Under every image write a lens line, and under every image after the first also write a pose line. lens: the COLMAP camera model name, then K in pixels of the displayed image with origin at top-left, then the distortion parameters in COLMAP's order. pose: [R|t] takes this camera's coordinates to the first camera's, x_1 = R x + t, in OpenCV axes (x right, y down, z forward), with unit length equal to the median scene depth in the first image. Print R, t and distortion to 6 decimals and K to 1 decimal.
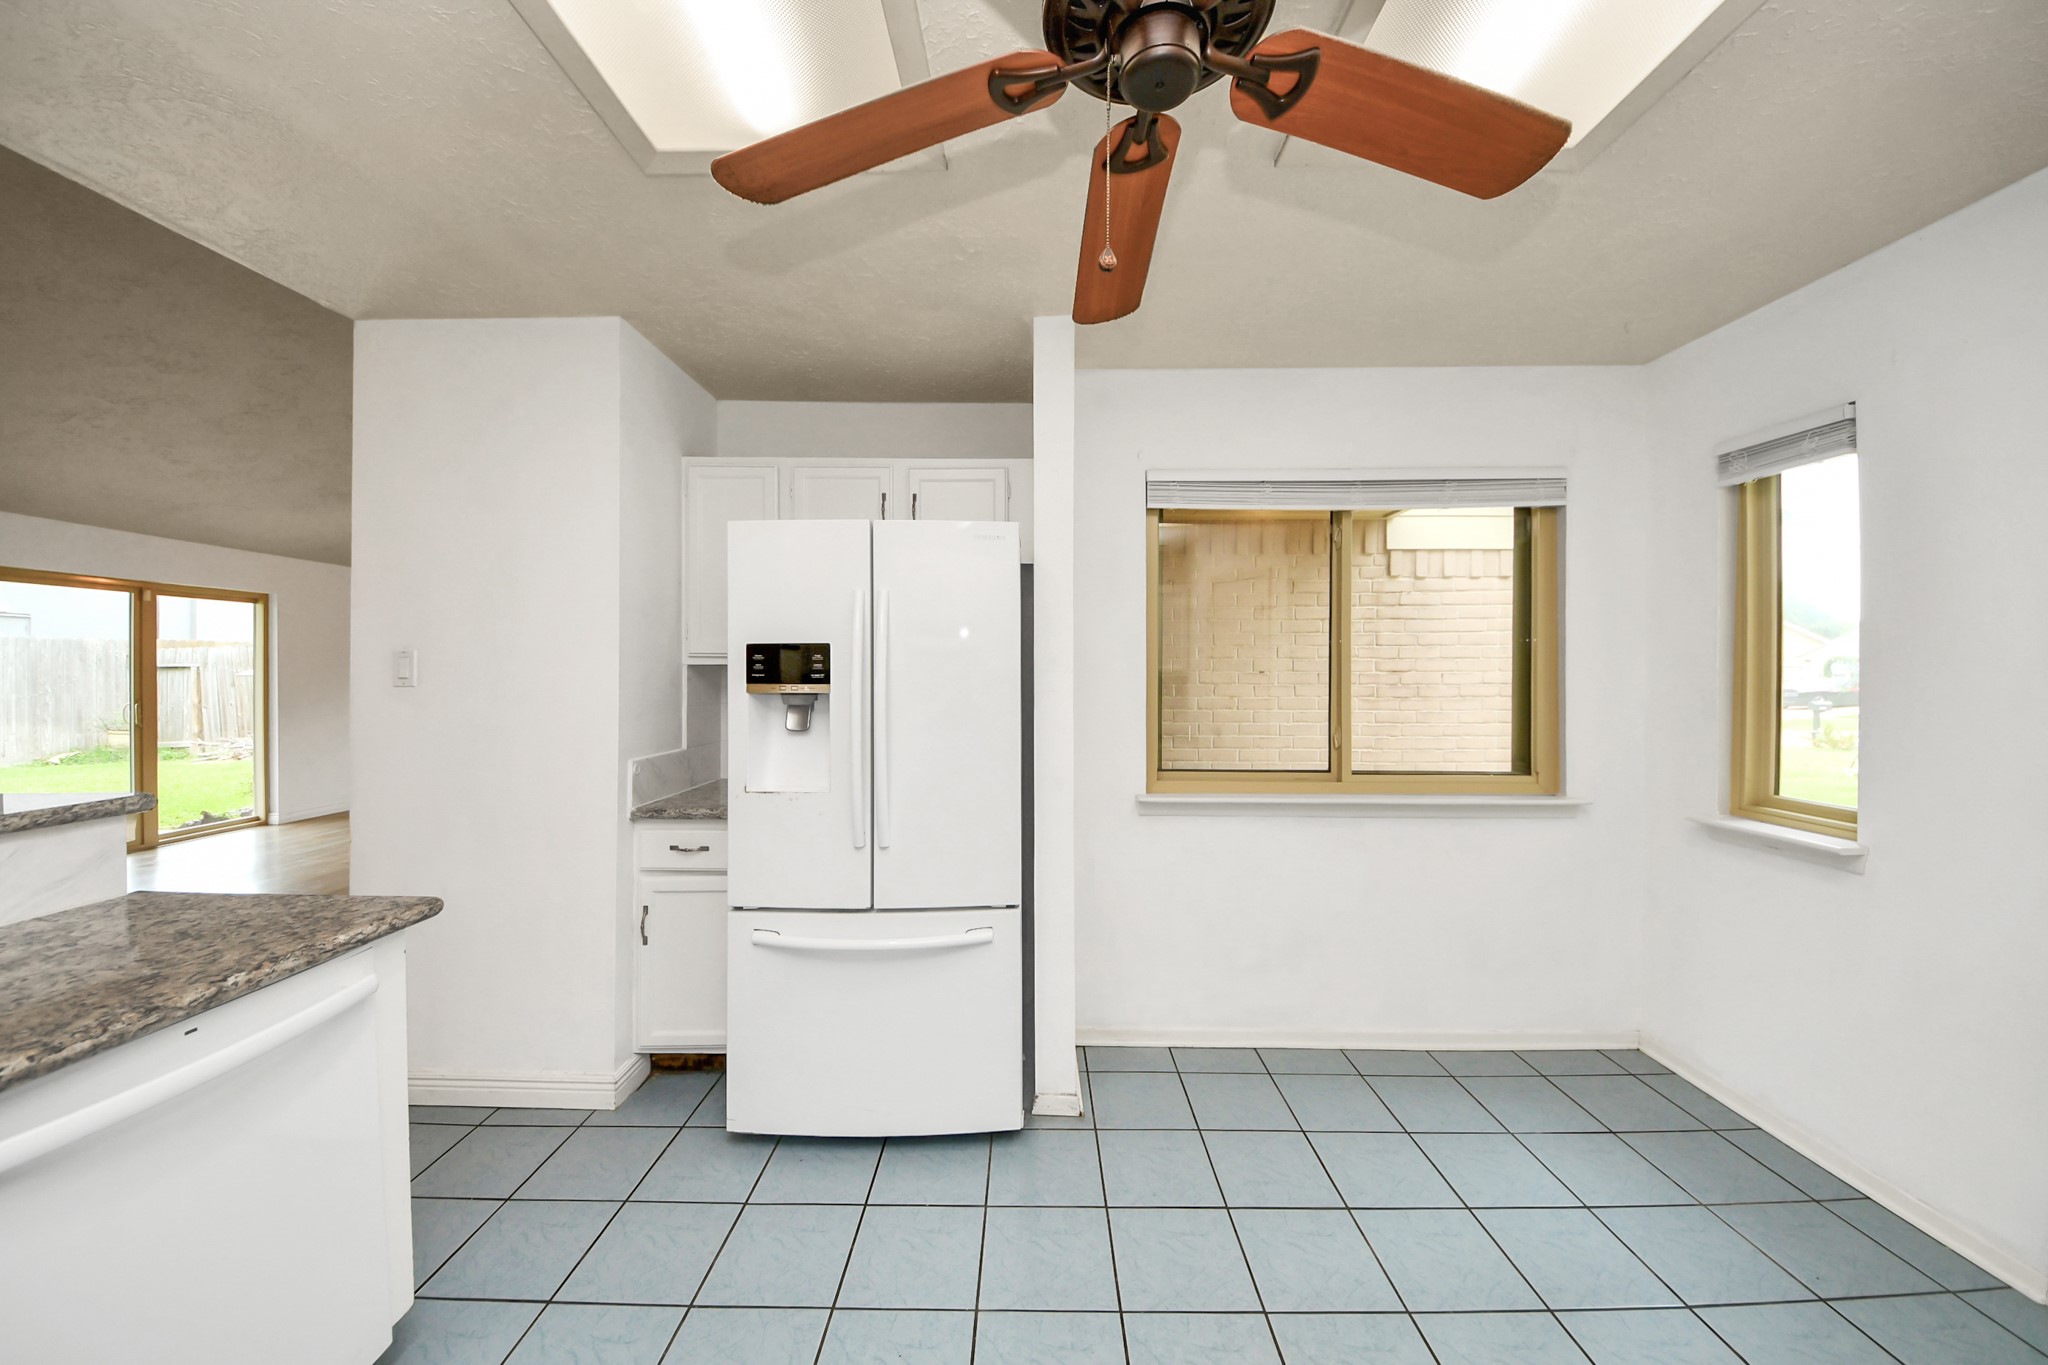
lens RADIAL K [[740.8, 0, 1024.0], [0, 740.8, 682.5], [0, 0, 1]] dist [0.027915, -0.019956]
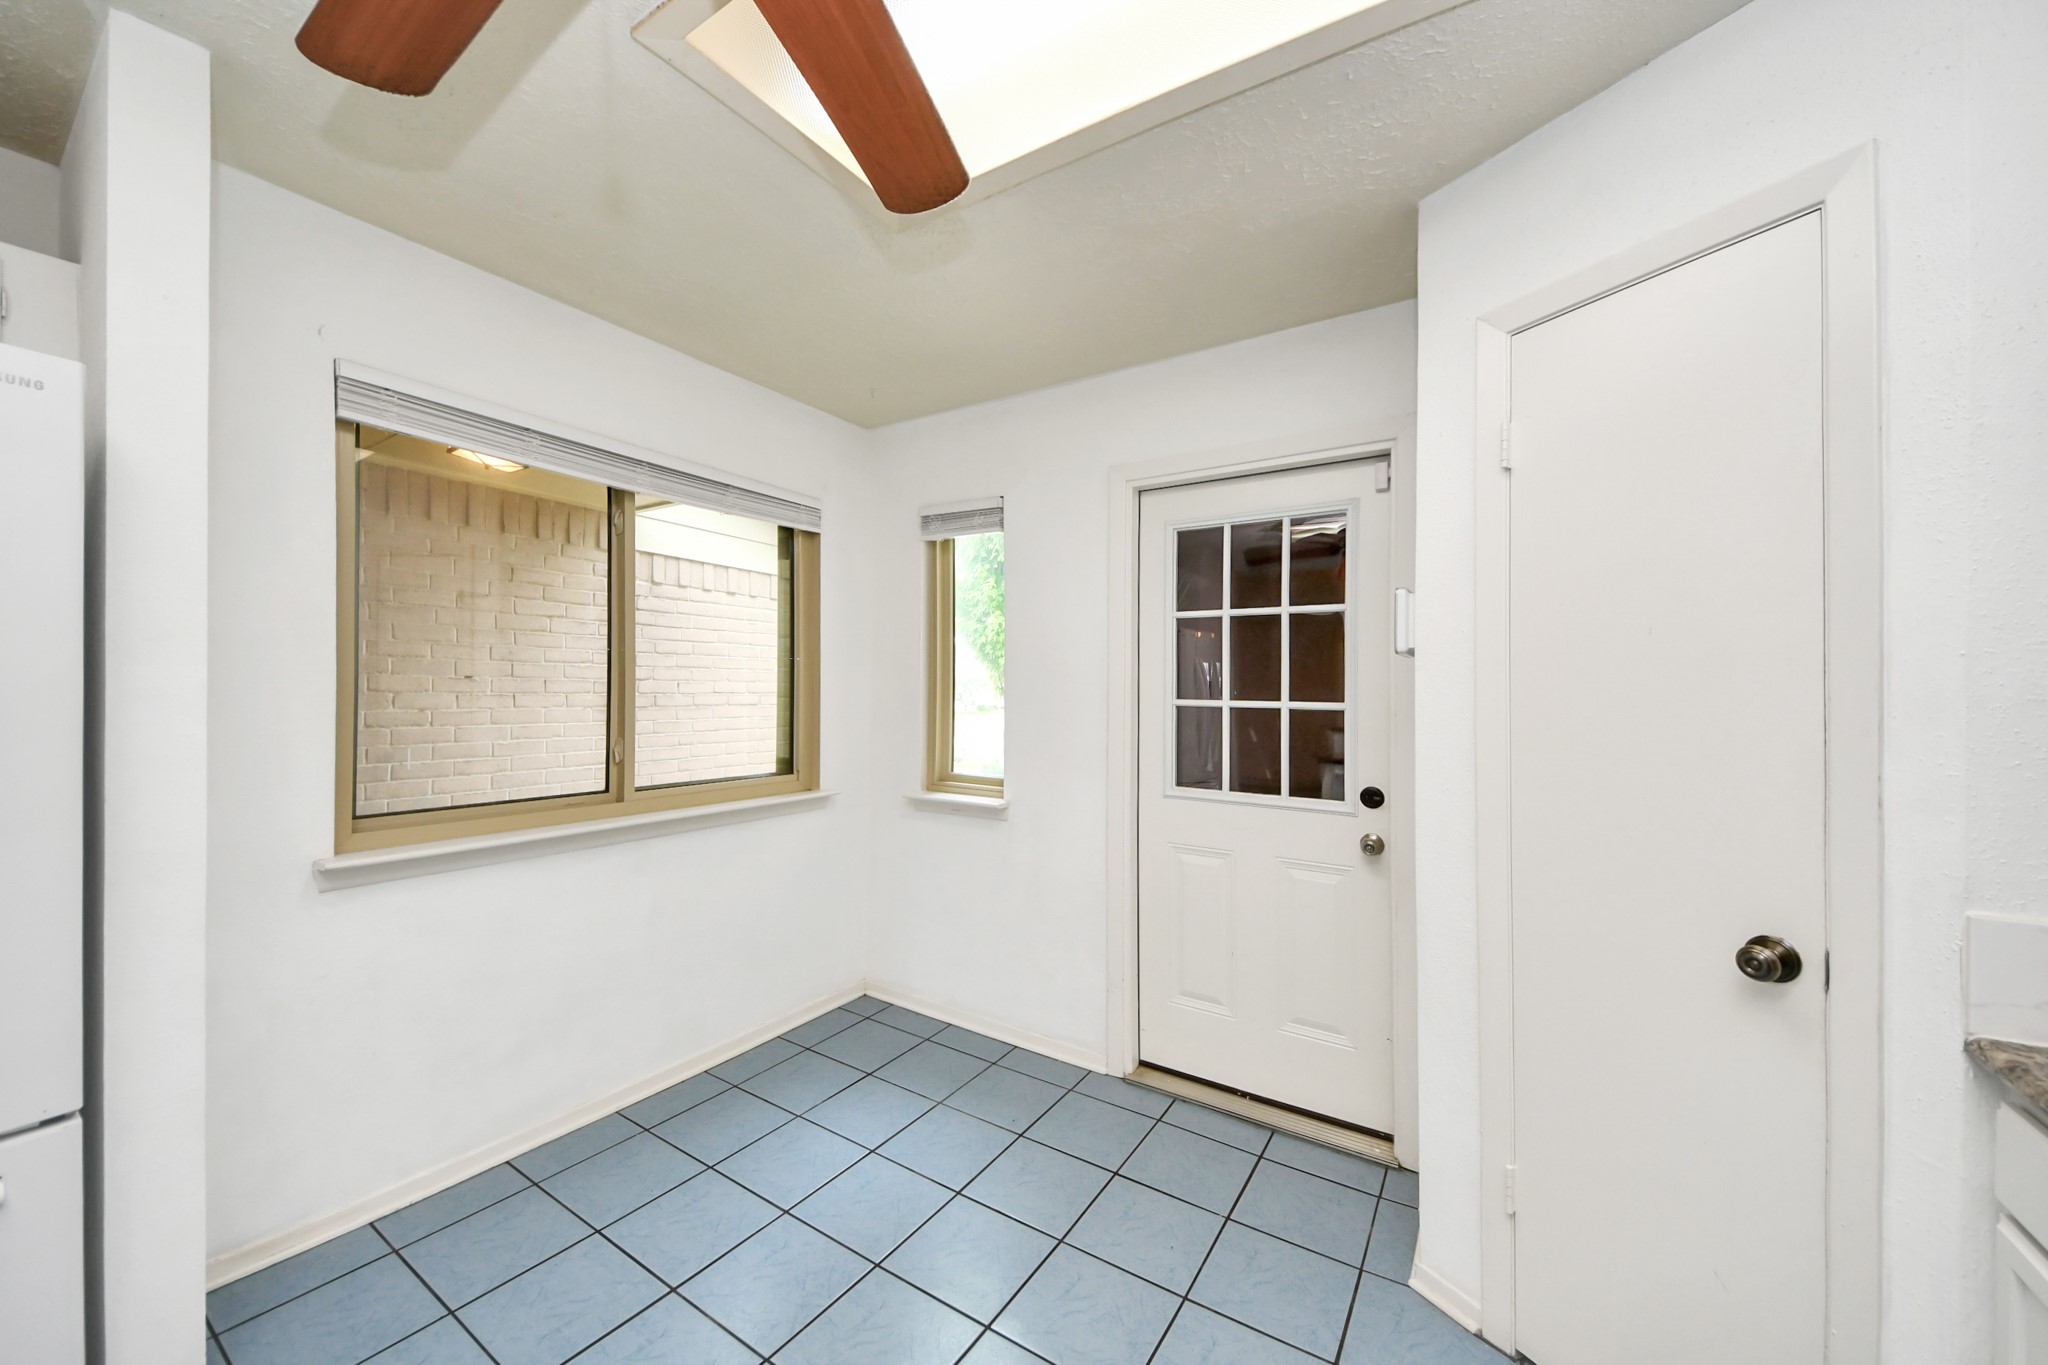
lens RADIAL K [[749.1, 0, 1012.0], [0, 749.1, 688.5], [0, 0, 1]] dist [0.048604, -0.025107]
pose [[0.538332, 0.008439, 0.842690, -0.085155], [-0.000386, 0.999952, -0.009767, 0.009843], [-0.842733, 0.004932, 0.538310, 0.150655]]
